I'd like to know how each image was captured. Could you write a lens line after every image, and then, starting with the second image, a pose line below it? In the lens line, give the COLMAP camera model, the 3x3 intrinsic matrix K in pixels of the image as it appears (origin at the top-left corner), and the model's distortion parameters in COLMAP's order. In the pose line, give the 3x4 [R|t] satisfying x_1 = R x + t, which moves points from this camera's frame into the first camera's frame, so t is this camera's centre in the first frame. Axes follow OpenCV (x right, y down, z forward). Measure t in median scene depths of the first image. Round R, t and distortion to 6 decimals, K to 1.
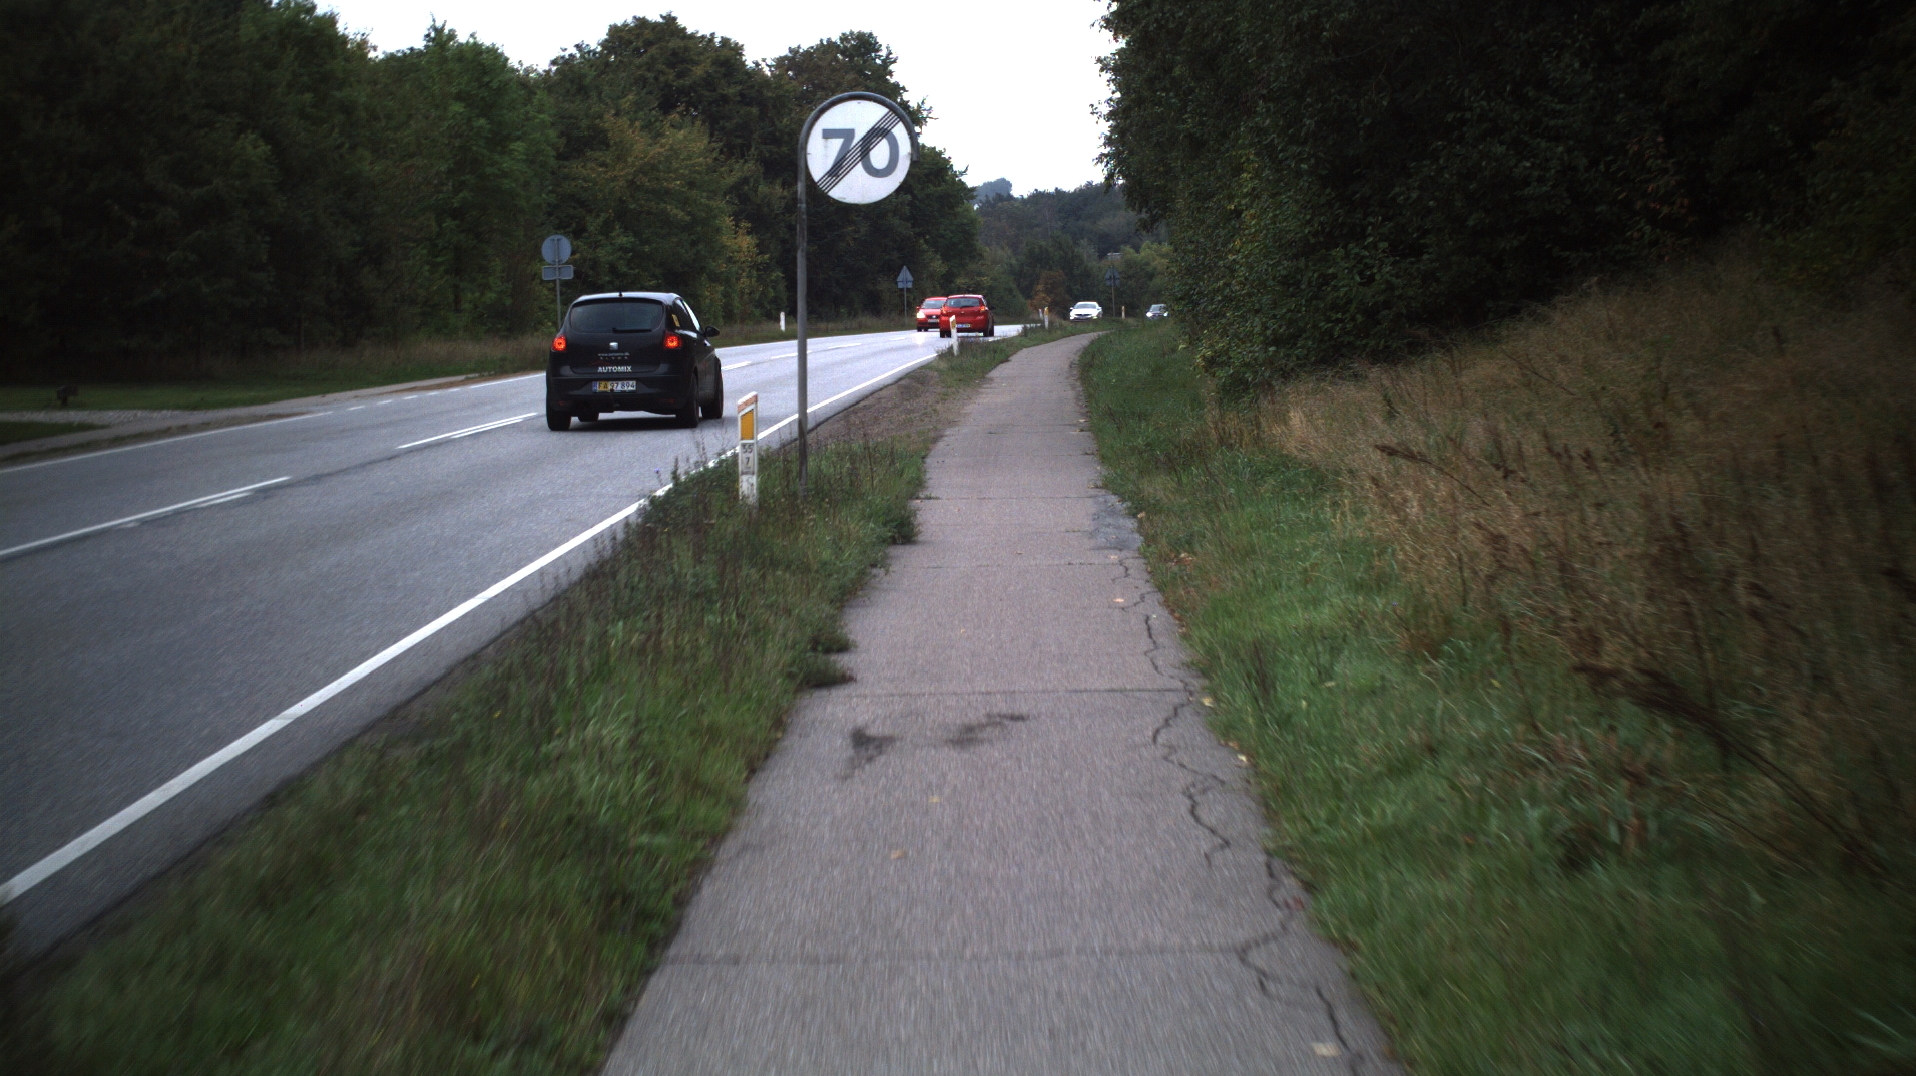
lens RADIAL K [[2409.6, 0, 958.0], [0, 2409.6, 538.0], [0, 0, 1]] dist [-0.113638, -0.007247]
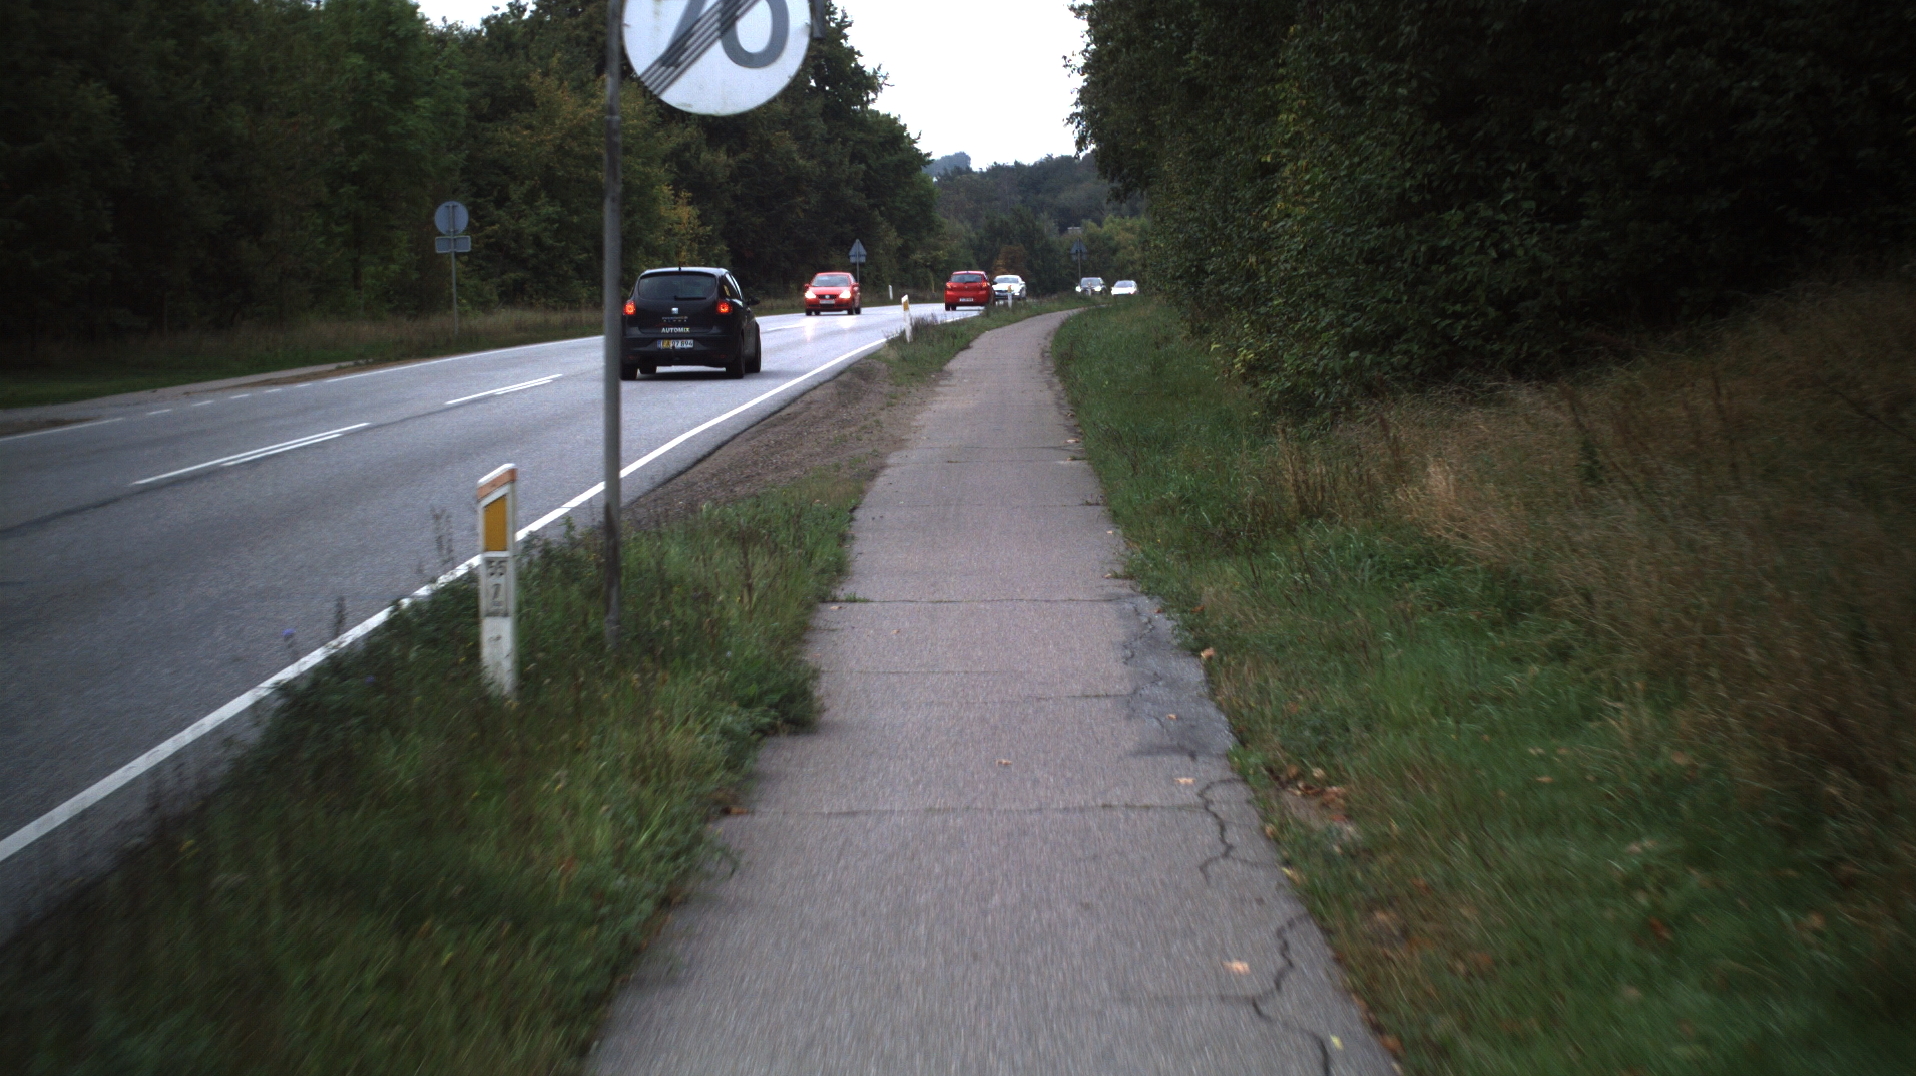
lens RADIAL K [[2408.2, 0, 927.0], [0, 2408.2, 536.9], [0, 0, 1]] dist [-0.121646, 0.035197]
pose [[0.999985, 0.002551, 0.004834, 0.001388], [-0.002600, 0.999945, 0.010205, -0.012517], [-0.004807, -0.010217, 0.999936, 0.117490]]
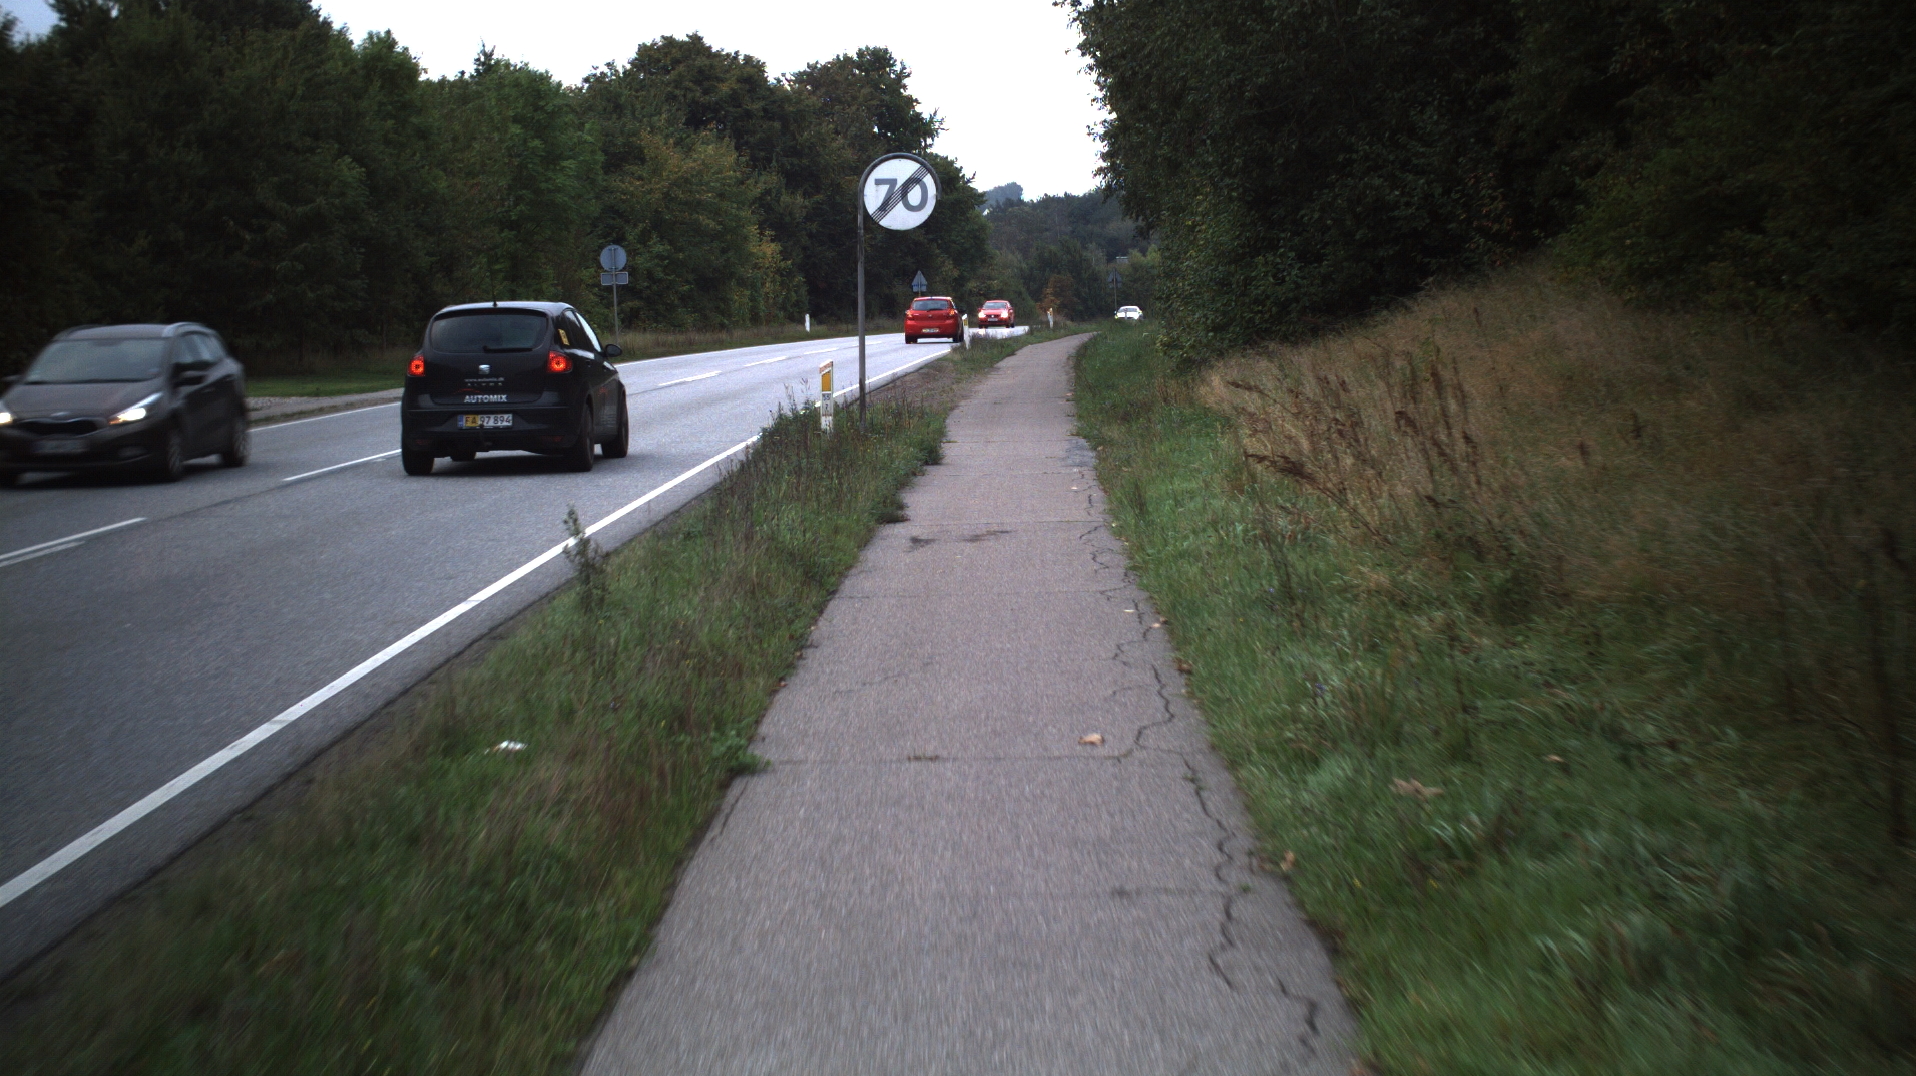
lens RADIAL K [[2409.6, 0, 958.0], [0, 2409.6, 538.0], [0, 0, 1]] dist [-0.113638, -0.007247]
pose [[0.999974, -0.004927, -0.005289, 0.000036], [0.004919, 0.999987, -0.001638, 0.012769], [0.005297, 0.001612, 0.999985, -0.116930]]
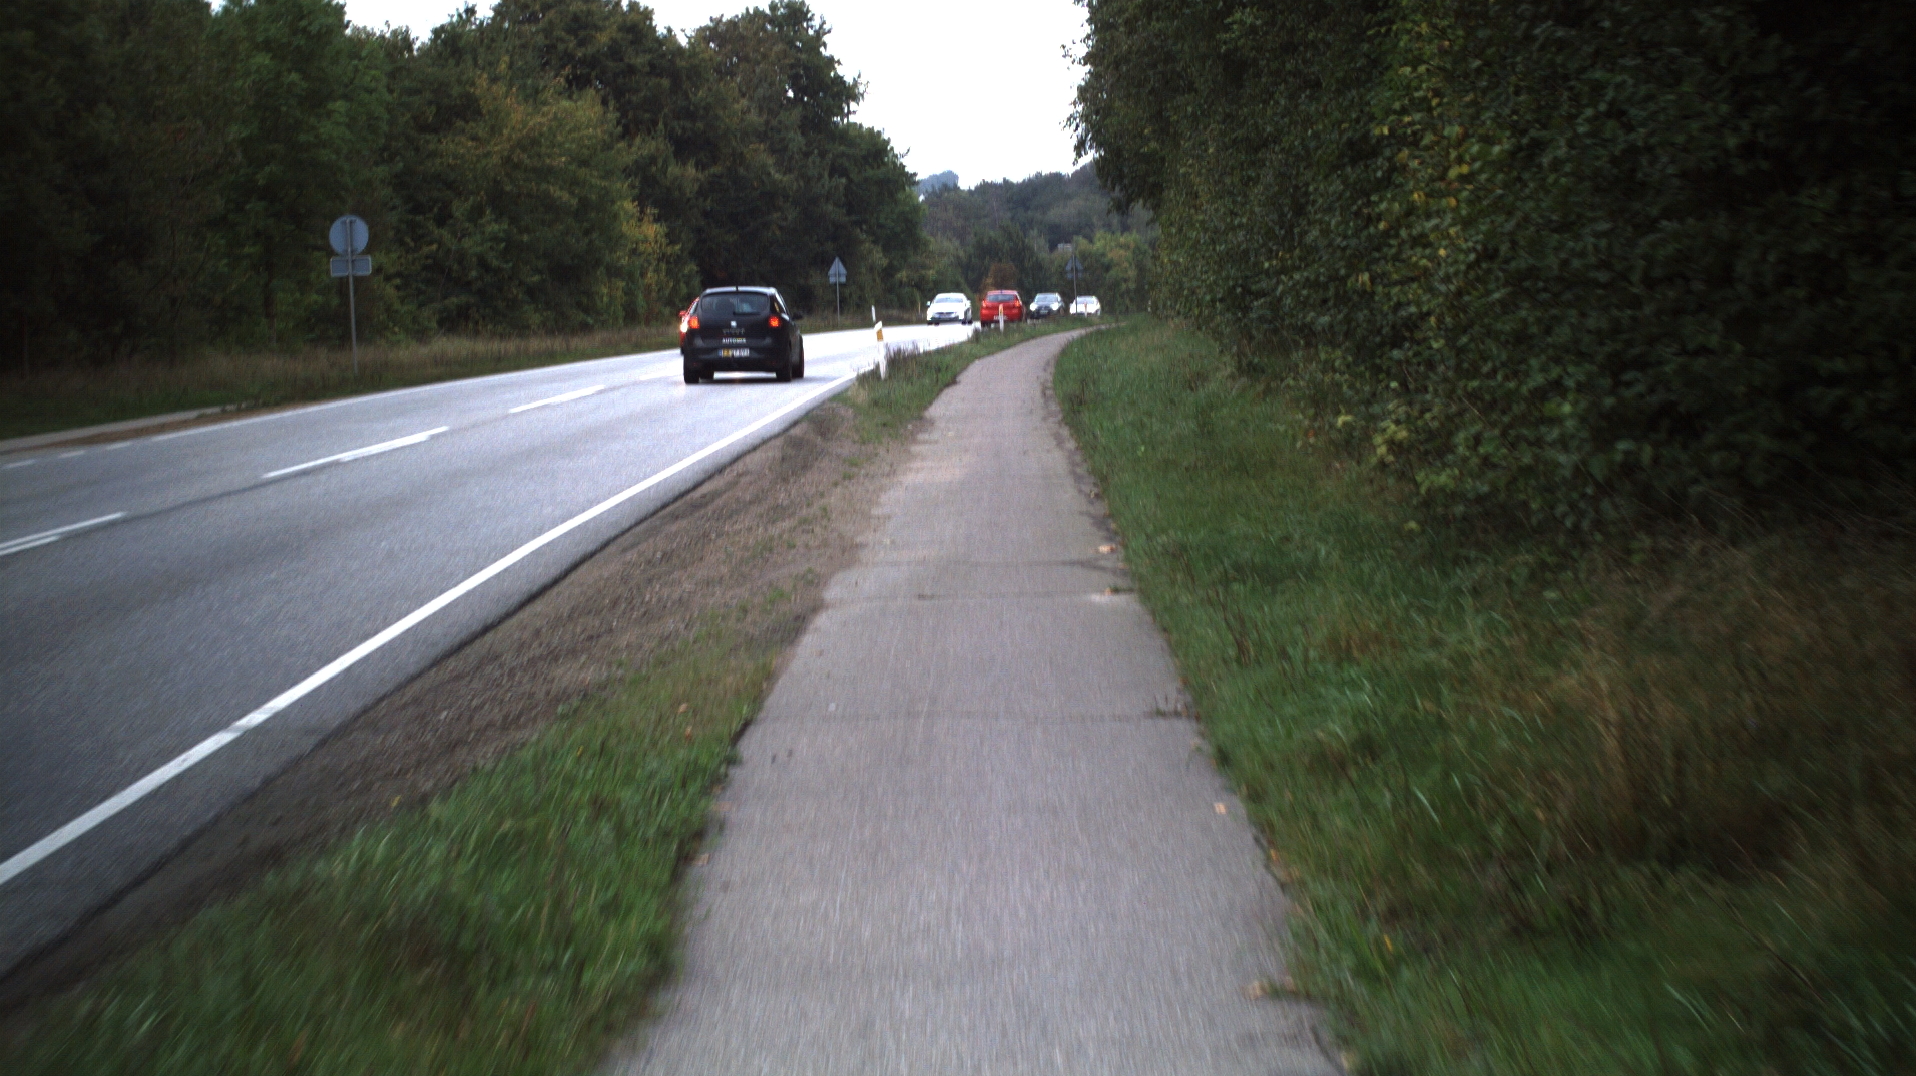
lens RADIAL K [[2408.2, 0, 927.0], [0, 2408.2, 536.9], [0, 0, 1]] dist [-0.121646, 0.035197]
pose [[0.999947, -0.005546, 0.008619, 0.004714], [0.005526, 0.999982, 0.002435, -0.025133], [-0.008632, -0.002387, 0.999960, 0.235085]]
